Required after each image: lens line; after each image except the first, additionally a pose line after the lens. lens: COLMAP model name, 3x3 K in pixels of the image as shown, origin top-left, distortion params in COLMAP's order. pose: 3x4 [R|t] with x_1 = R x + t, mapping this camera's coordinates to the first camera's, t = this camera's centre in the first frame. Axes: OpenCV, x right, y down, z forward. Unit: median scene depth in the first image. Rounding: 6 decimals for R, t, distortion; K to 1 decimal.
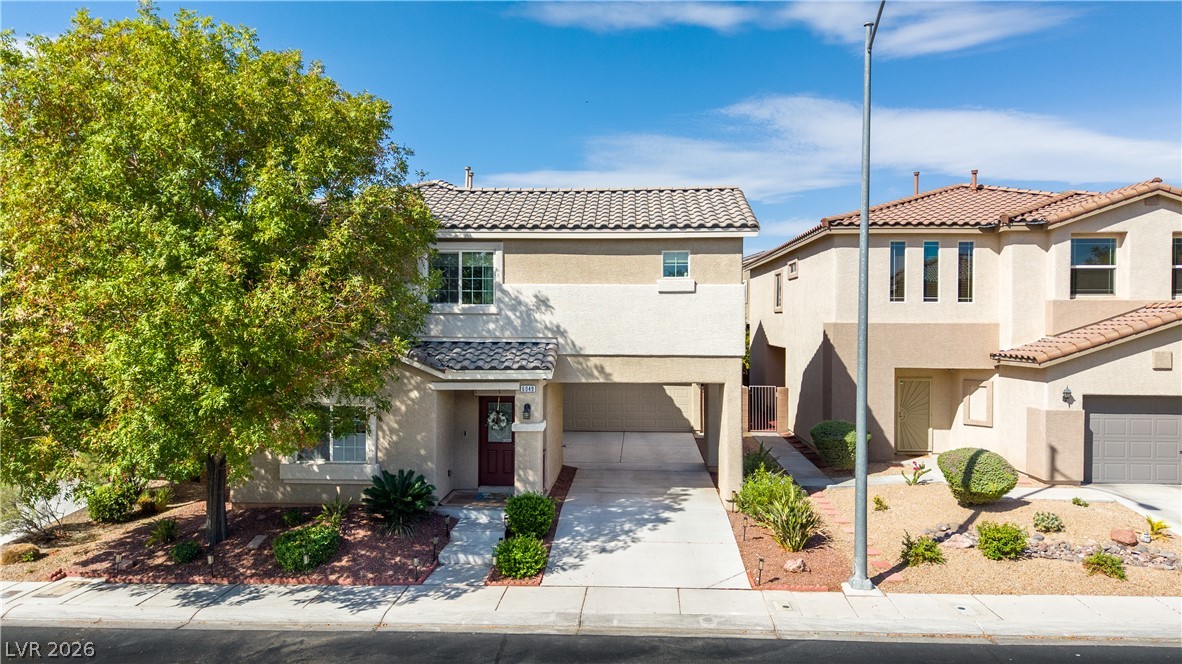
lens RADIAL K [[785.7, 0, 591.0], [0, 785.7, 332.0], [0, 0, 1]] dist [0.064039, -0.071698]
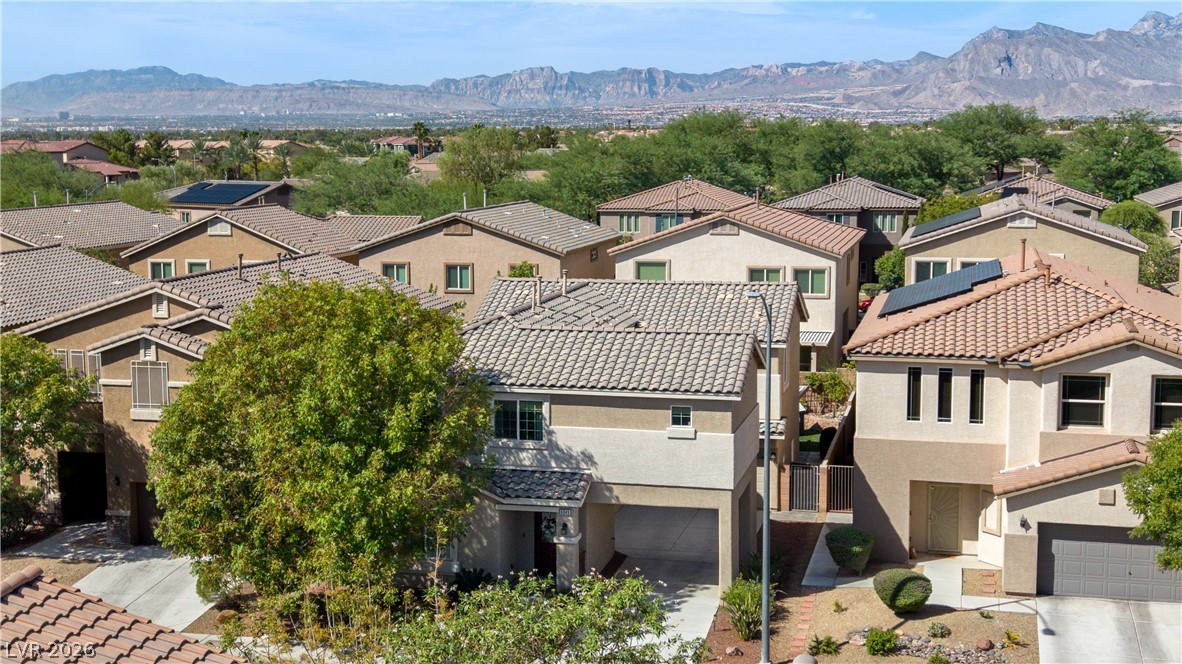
lens RADIAL K [[1537.7, 0, 591.0], [0, 1537.7, 332.0], [0, 0, 1]] dist [0.219867, -0.648419]
pose [[0.983587, 0.015545, -0.179762, 0.427810], [0.004278, 0.993993, 0.109360, -0.515984], [0.180382, -0.108334, 0.977612, -1.522350]]
